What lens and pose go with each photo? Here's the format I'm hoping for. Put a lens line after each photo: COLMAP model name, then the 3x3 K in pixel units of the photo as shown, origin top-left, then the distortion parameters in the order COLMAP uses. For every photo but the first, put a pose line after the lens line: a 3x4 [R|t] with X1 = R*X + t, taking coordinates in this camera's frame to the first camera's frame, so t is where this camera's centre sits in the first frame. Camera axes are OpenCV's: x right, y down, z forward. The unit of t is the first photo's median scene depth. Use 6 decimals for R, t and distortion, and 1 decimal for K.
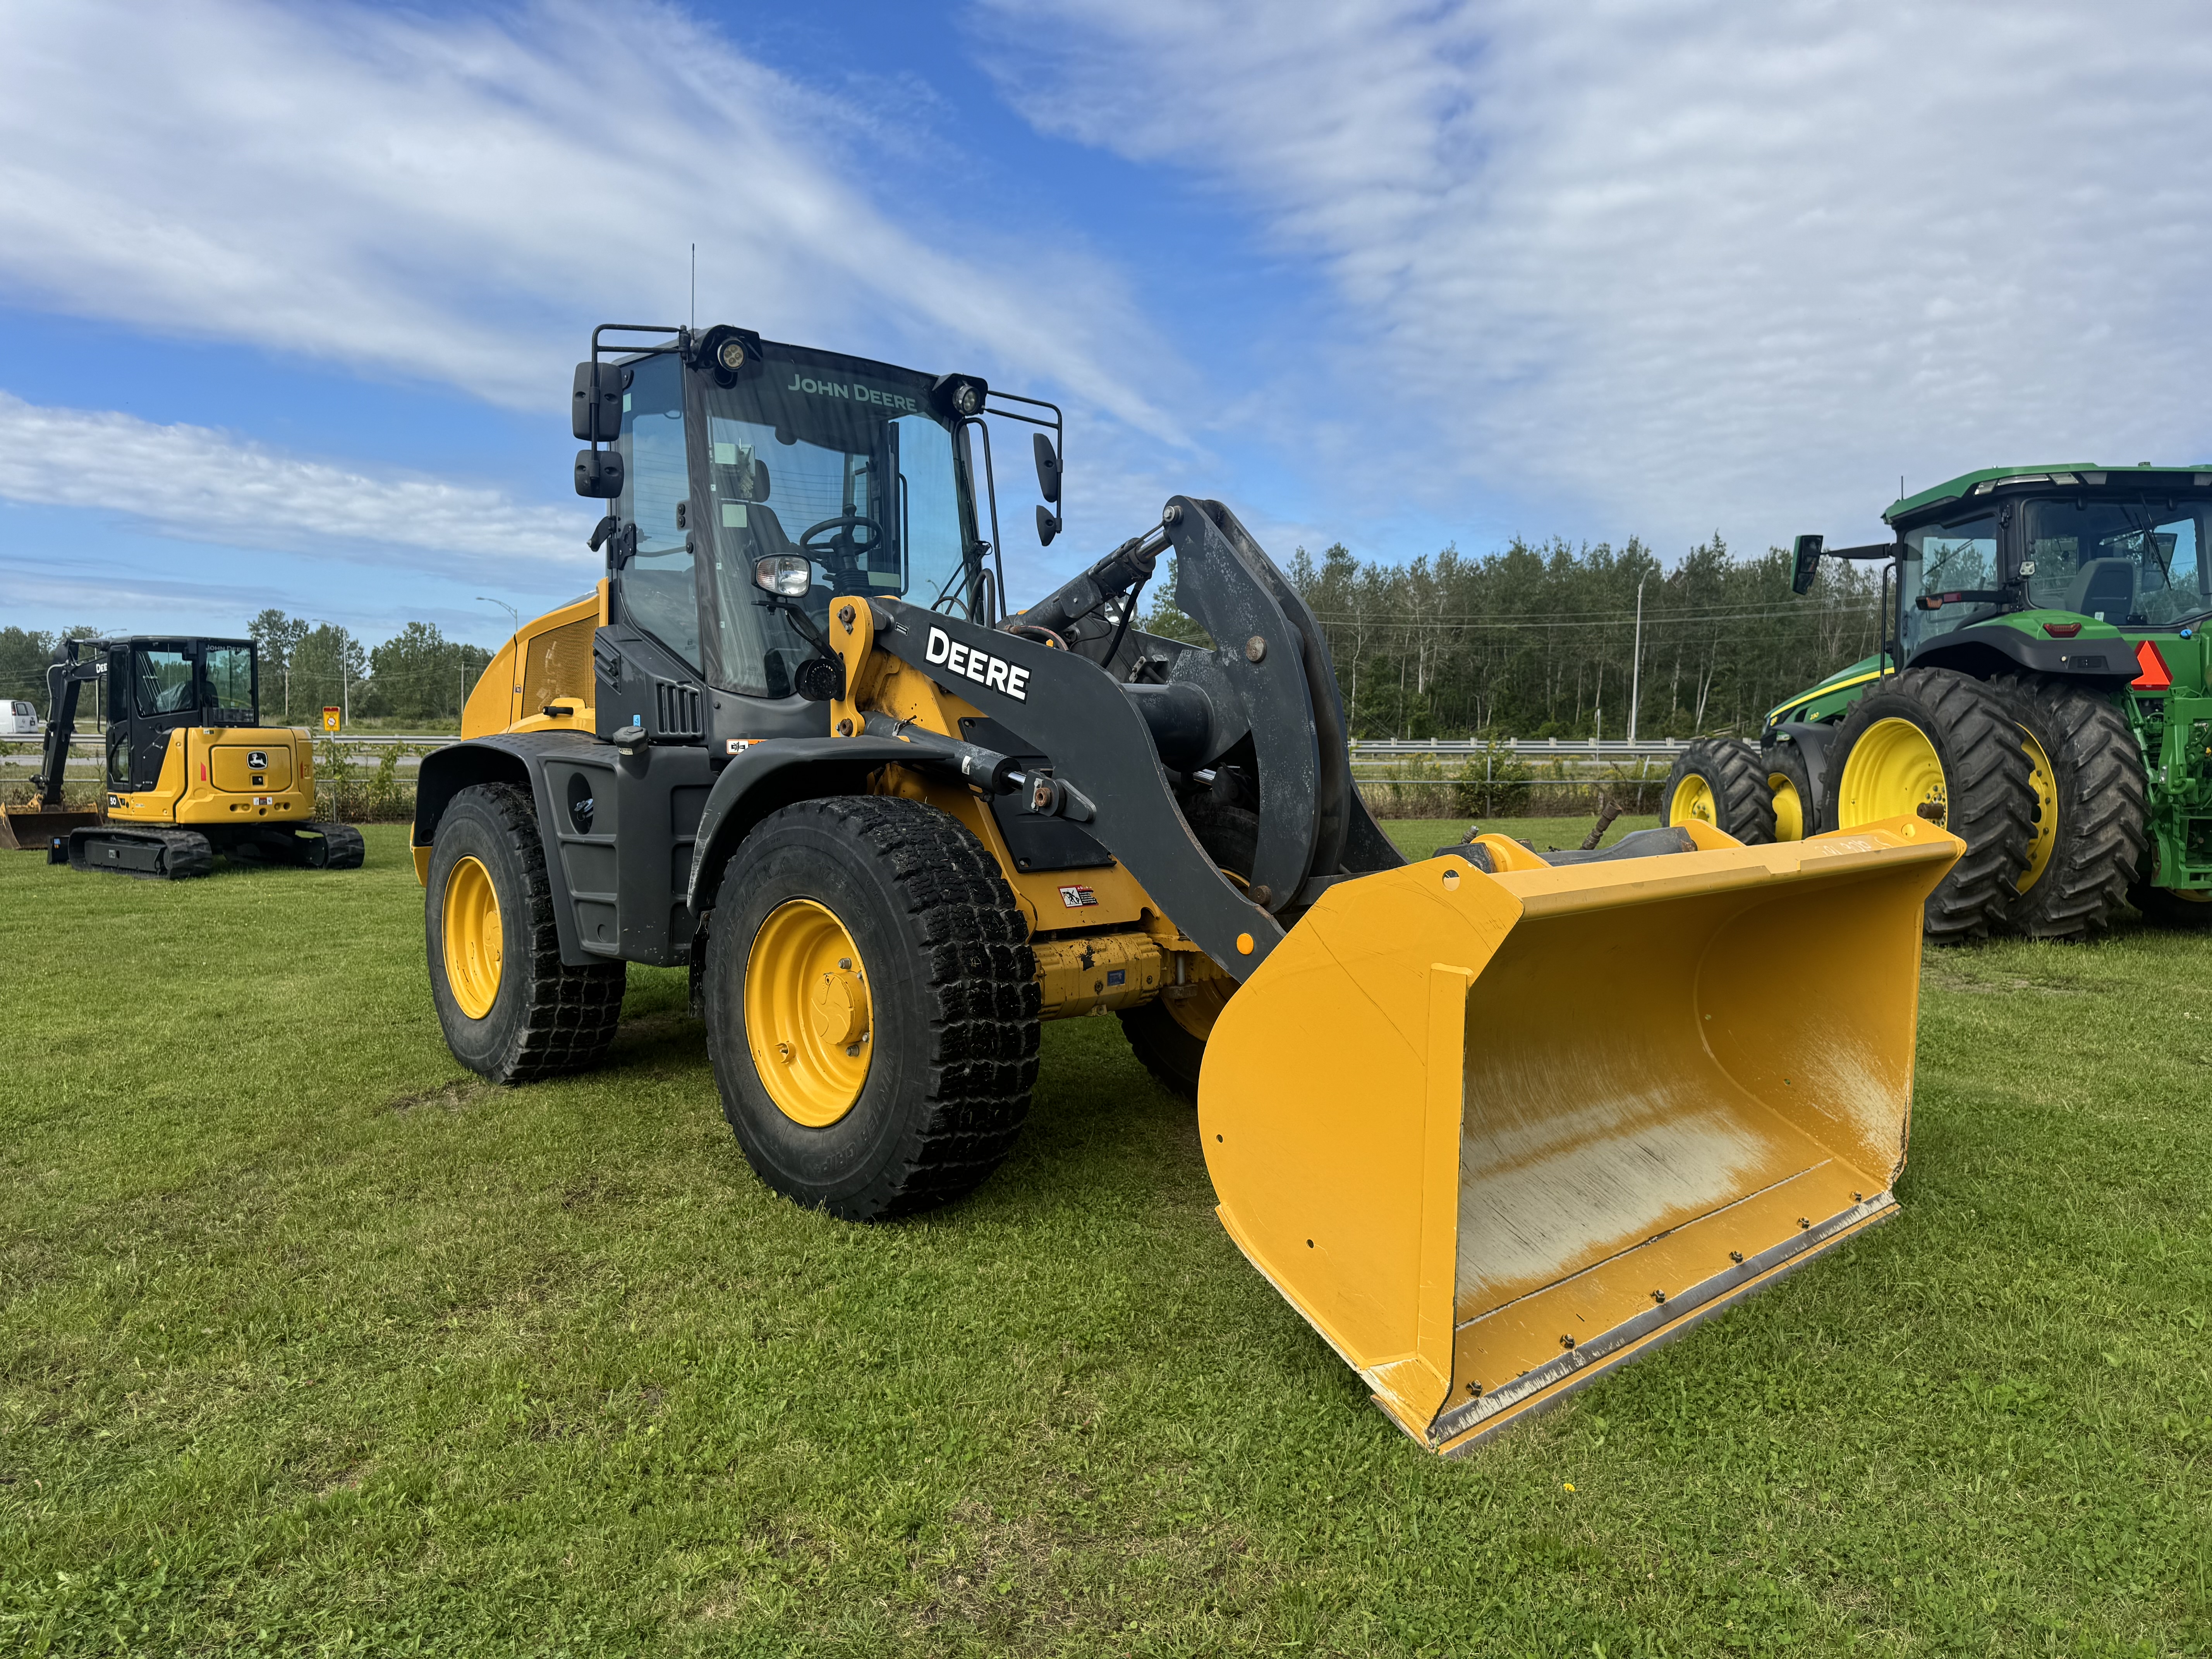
lens RADIAL K [[1573.8, 0, 1106.0], [0, 1573.8, 829.5], [0, 0, 1]] dist [0.006761, 0.004874]
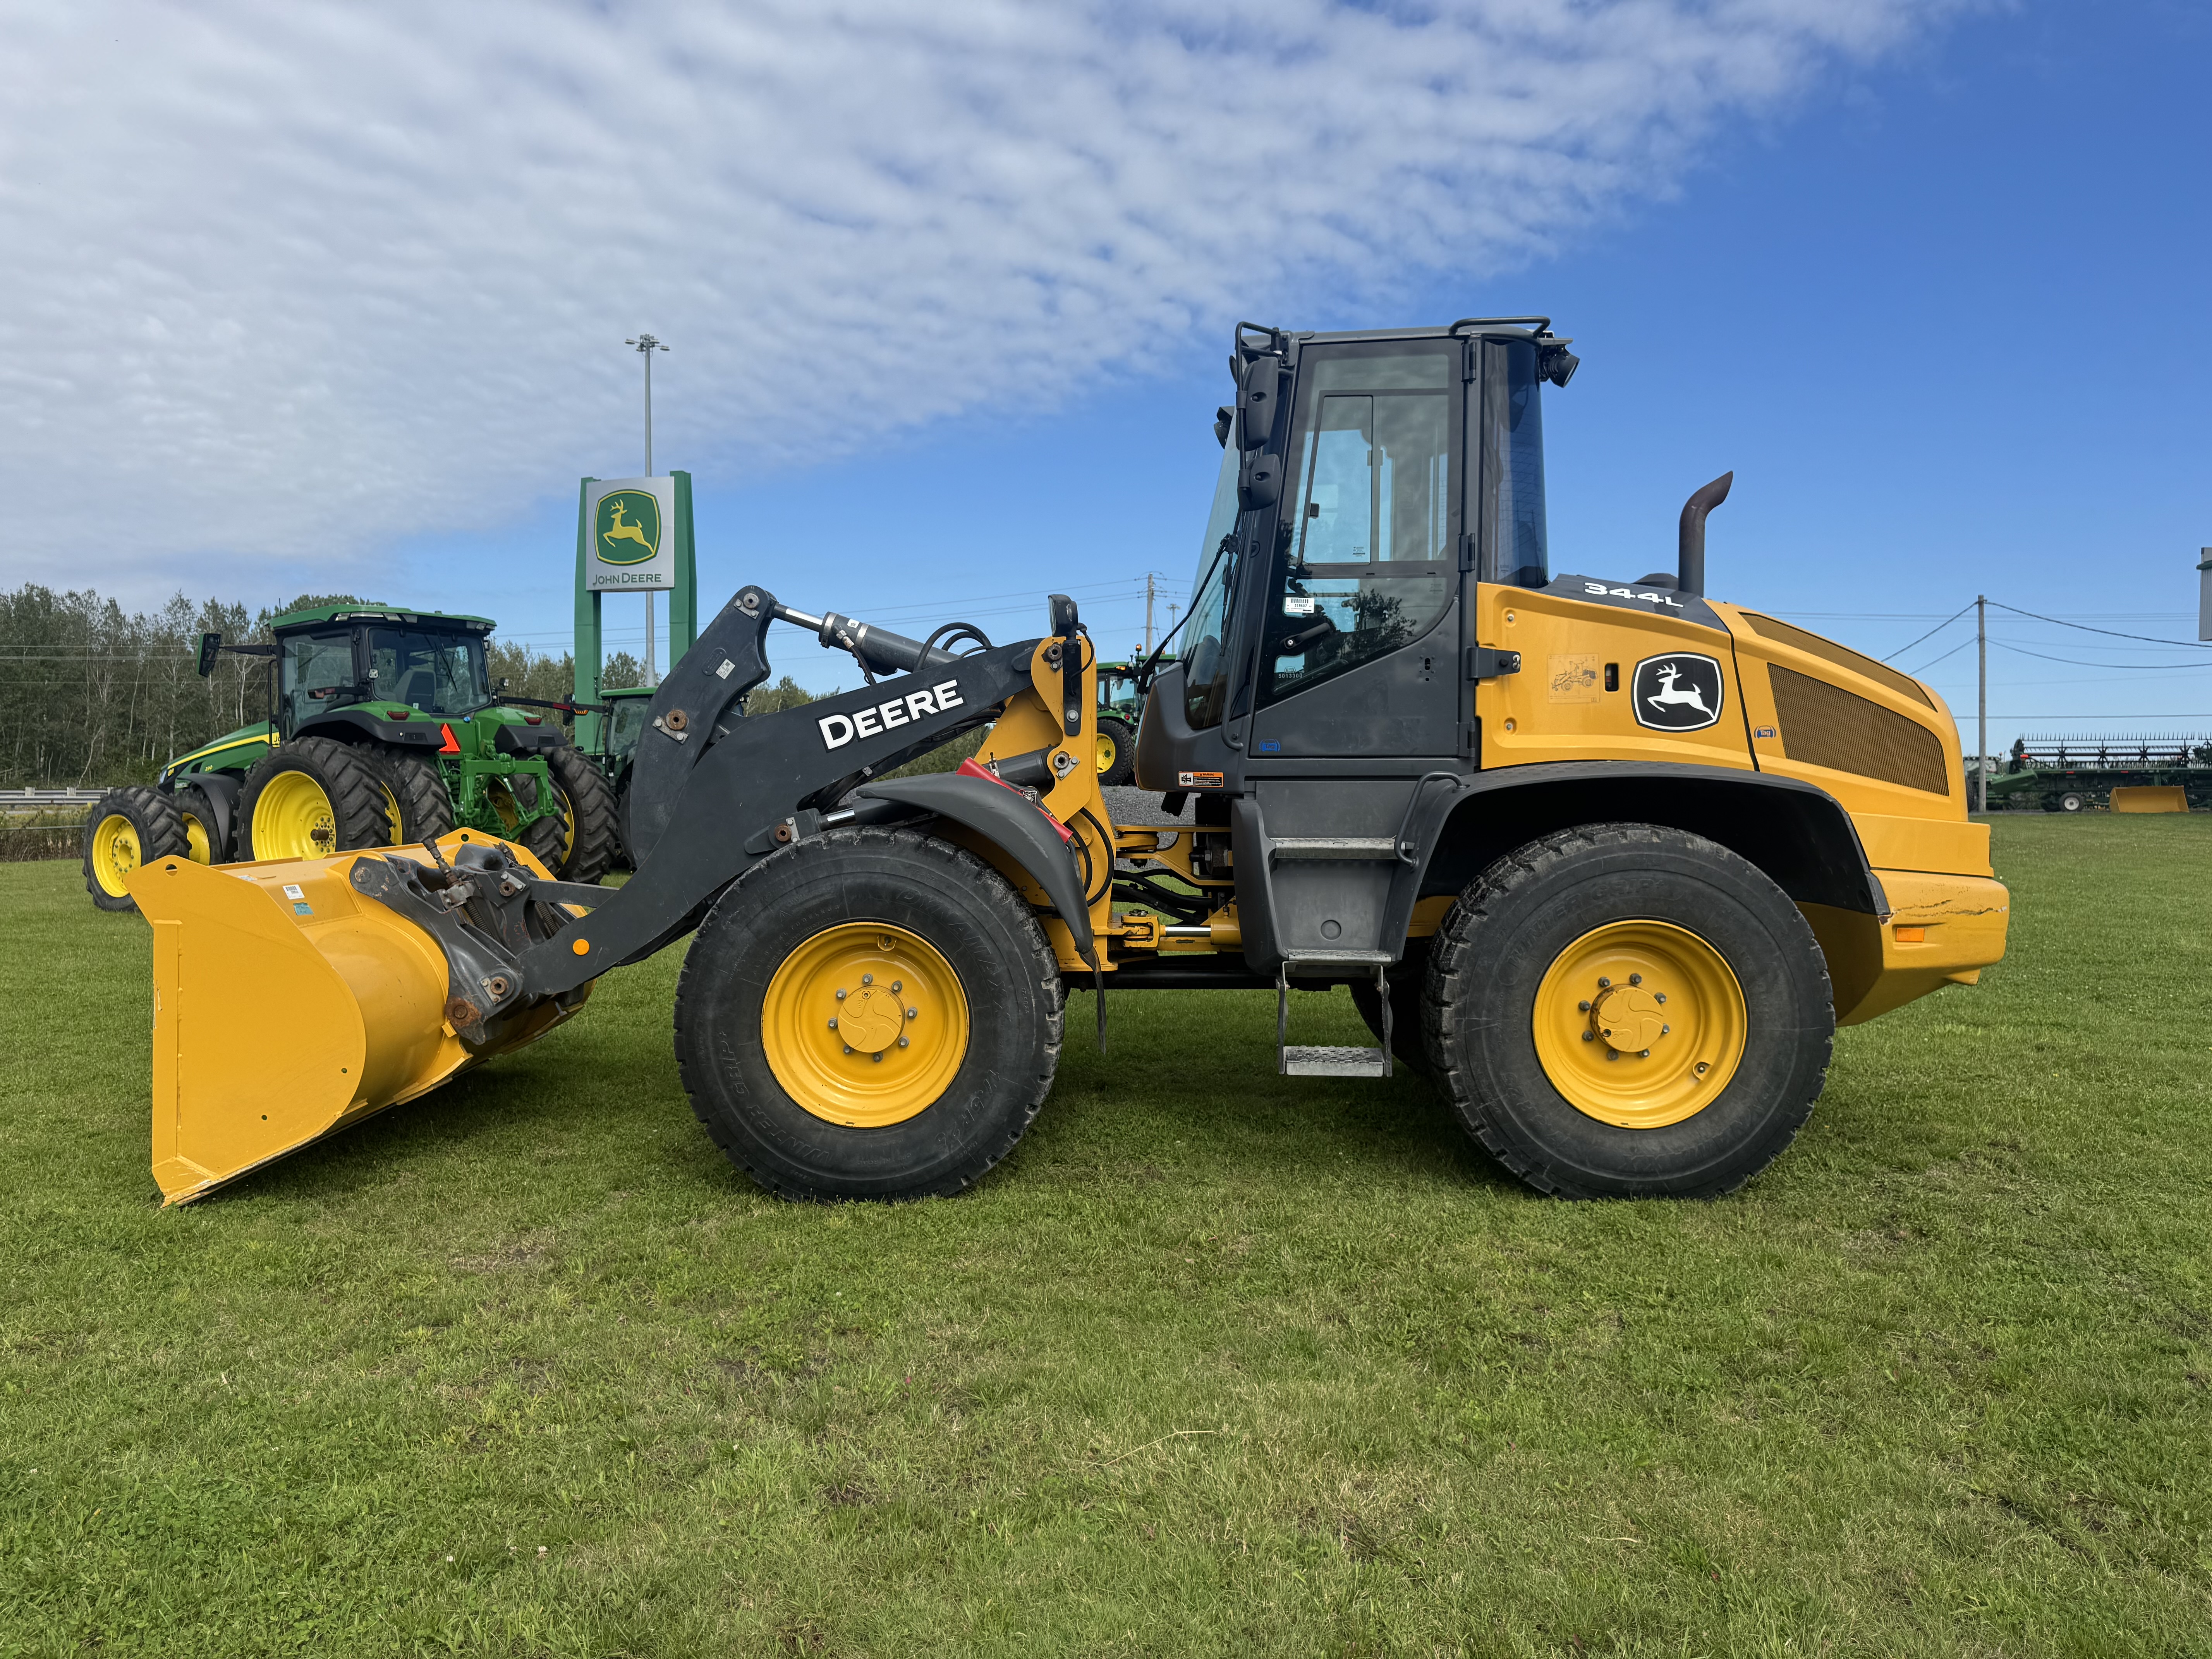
lens RADIAL K [[1573.8, 0, 1106.0], [0, 1573.8, 829.5], [0, 0, 1]] dist [0.006761, 0.004874]
pose [[0.538027, -0.026922, 0.842498, -0.322129], [0.053026, 0.998591, -0.001952, 0.025435], [-0.841258, 0.045724, 0.538696, -0.407756]]
